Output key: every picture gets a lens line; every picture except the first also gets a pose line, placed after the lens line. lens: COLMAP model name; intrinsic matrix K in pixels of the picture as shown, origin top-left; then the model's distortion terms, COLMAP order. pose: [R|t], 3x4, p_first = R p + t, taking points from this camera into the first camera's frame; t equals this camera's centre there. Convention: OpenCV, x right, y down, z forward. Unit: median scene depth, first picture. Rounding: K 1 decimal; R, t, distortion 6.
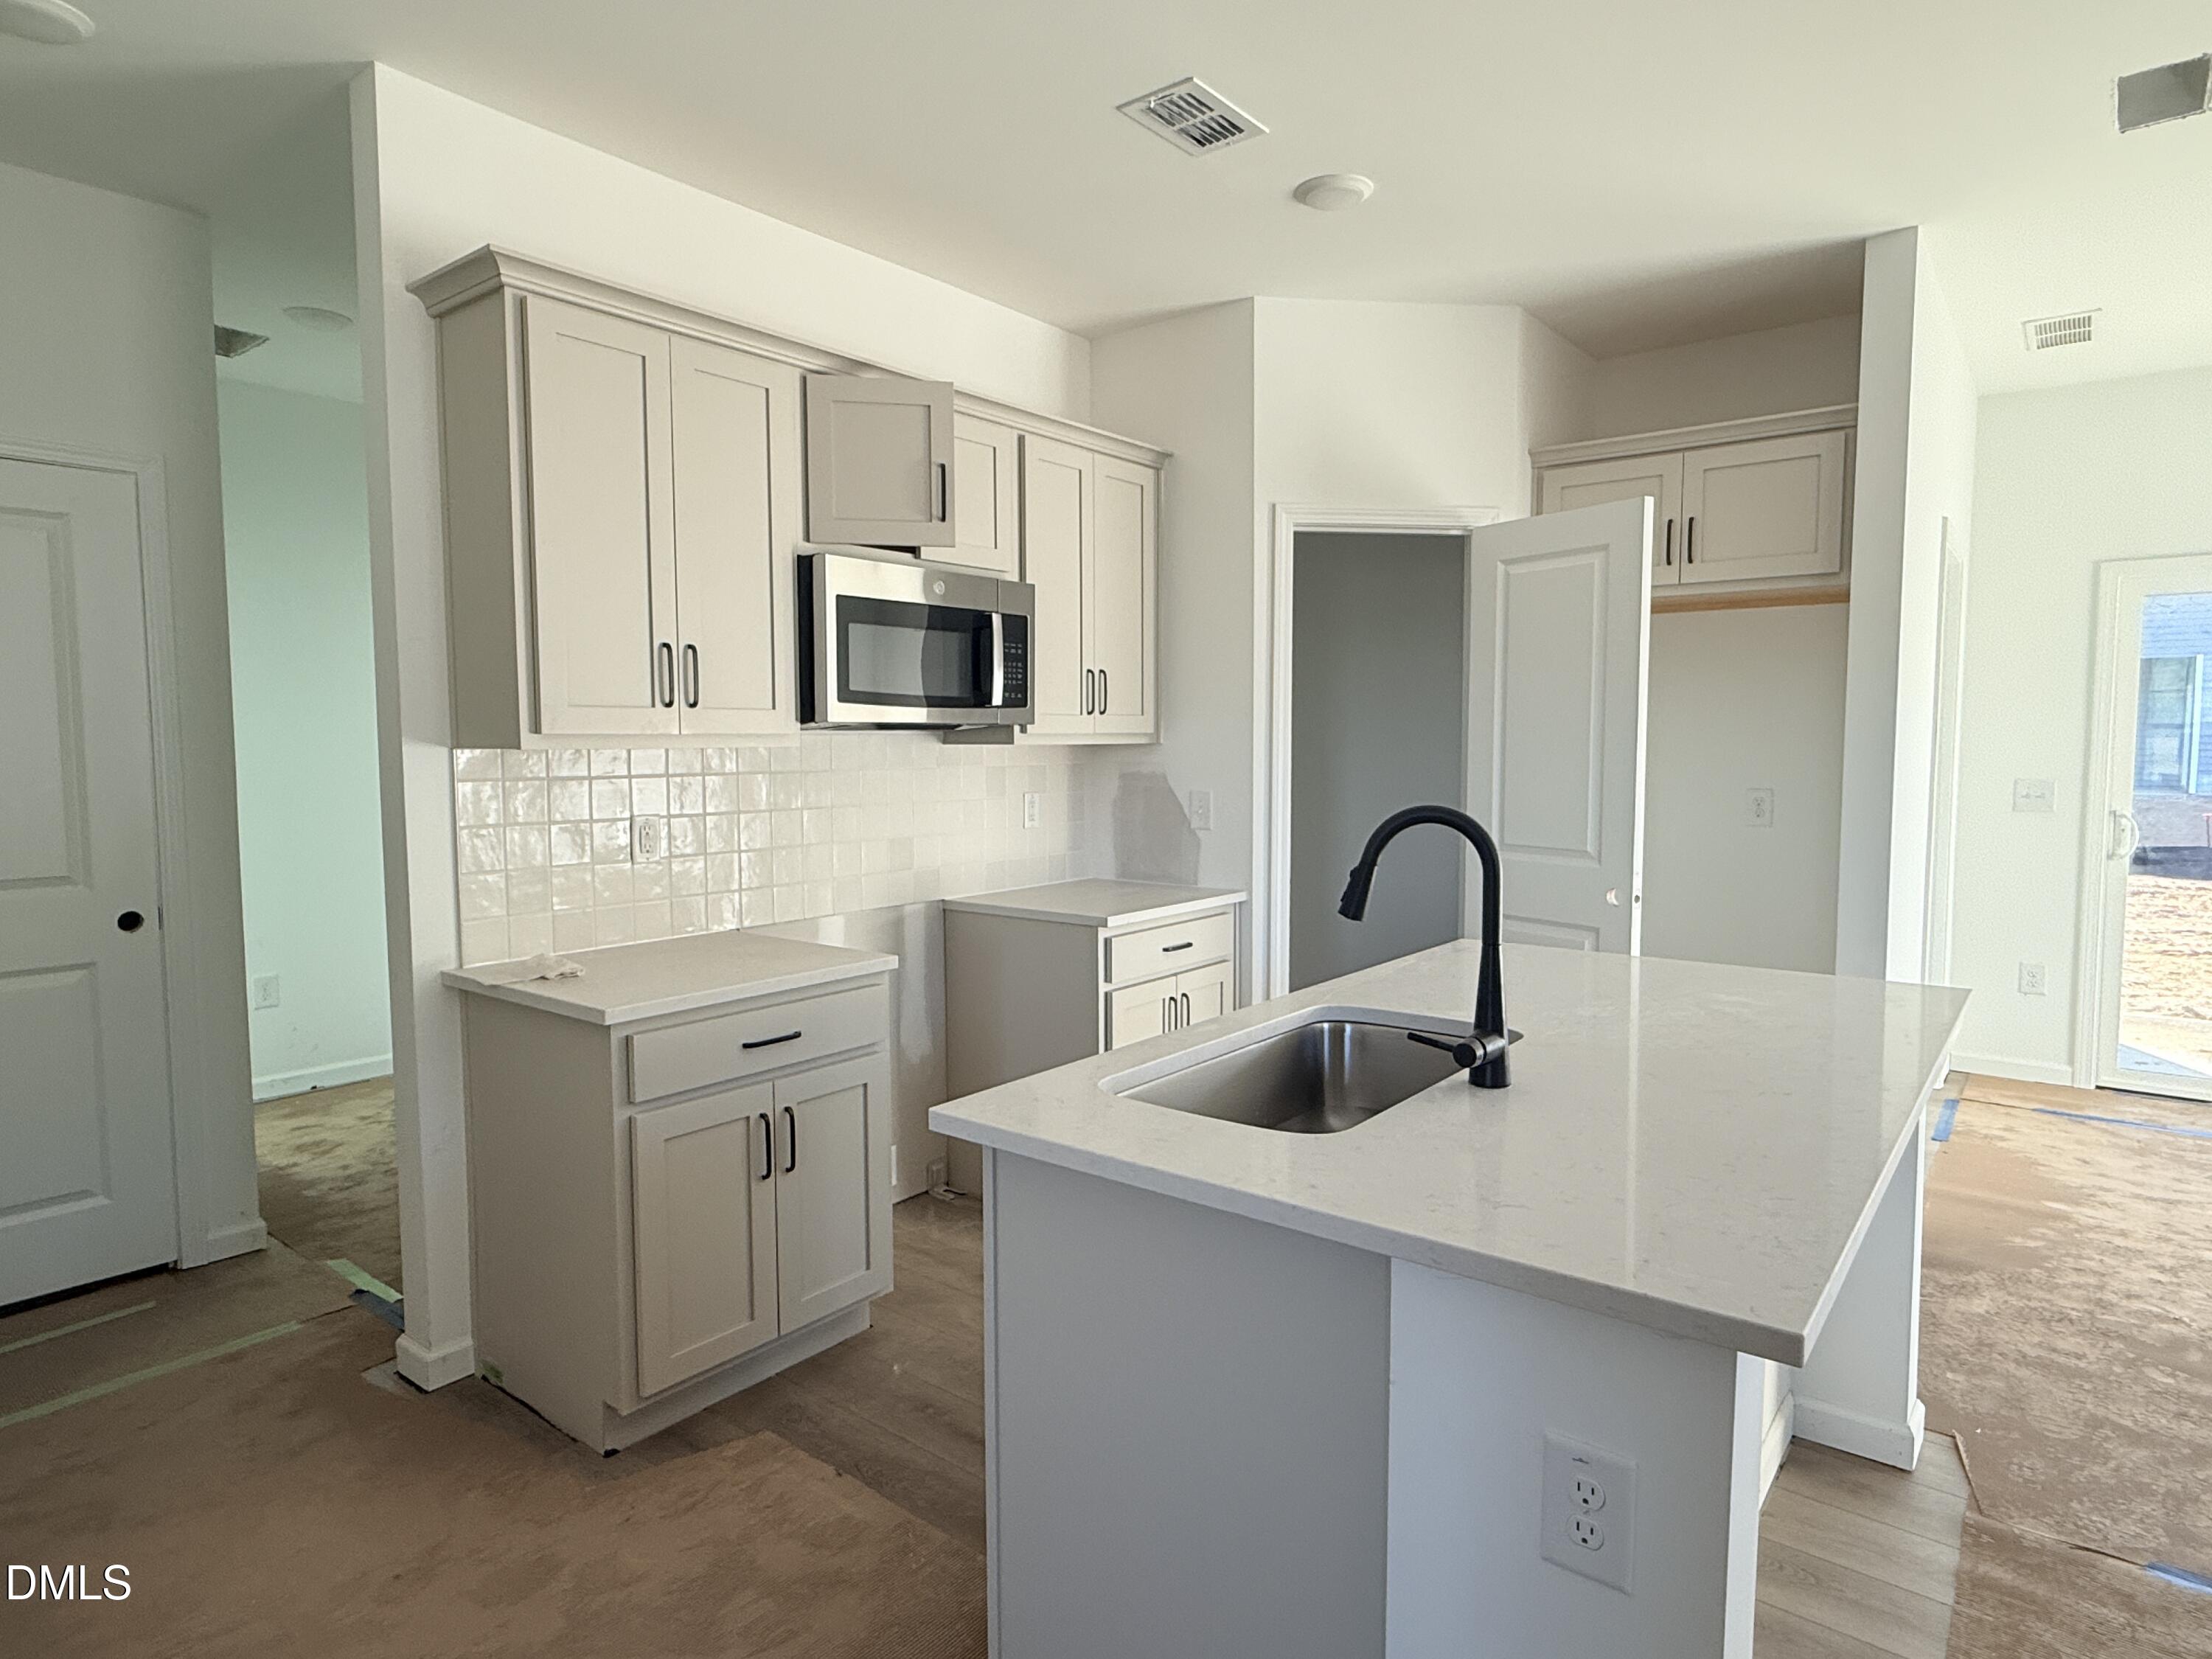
lens RADIAL K [[1237.2, 0, 1079.6], [0, 1237.2, 827.8], [0, 0, 1]] dist [-0.003888, -0.000204]
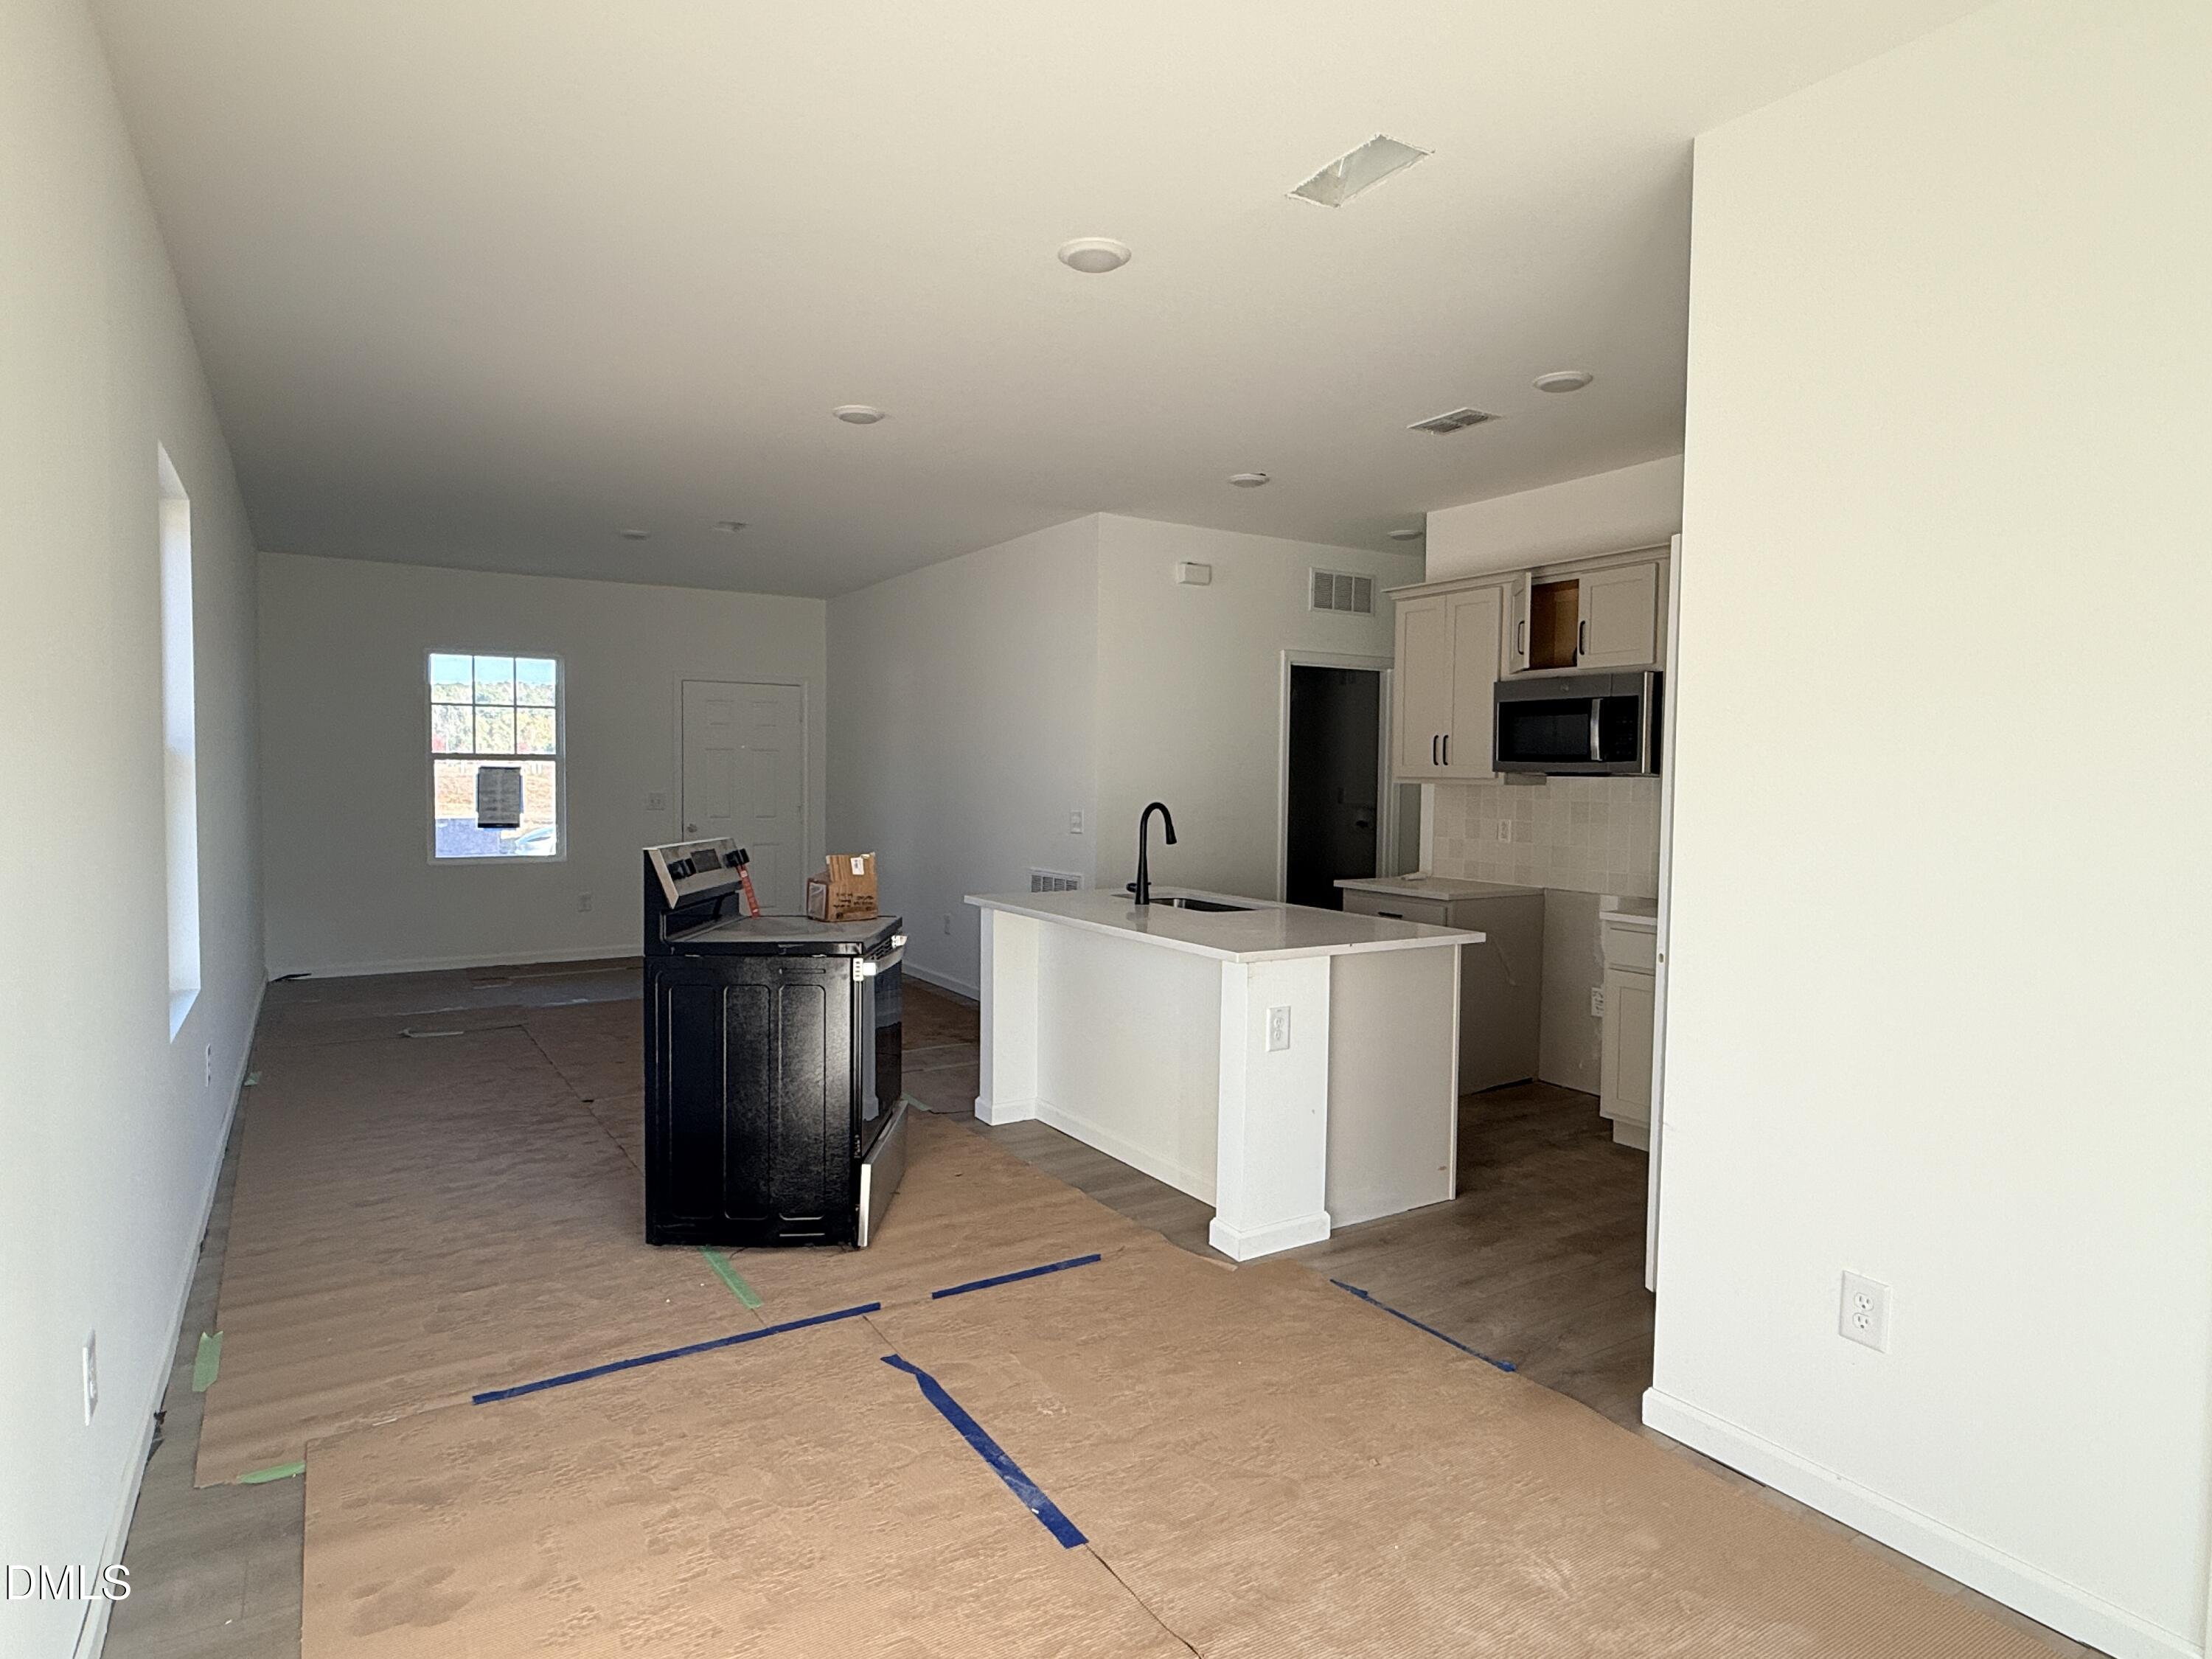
lens RADIAL K [[1237.2, 0, 1079.6], [0, 1237.2, 827.8], [0, 0, 1]] dist [-0.003888, -0.000204]
pose [[-0.328723, 0.044449, -0.943380, 1.440392], [-0.077287, 0.994275, 0.073778, -0.074099], [0.941259, 0.097163, -0.323406, 0.841038]]
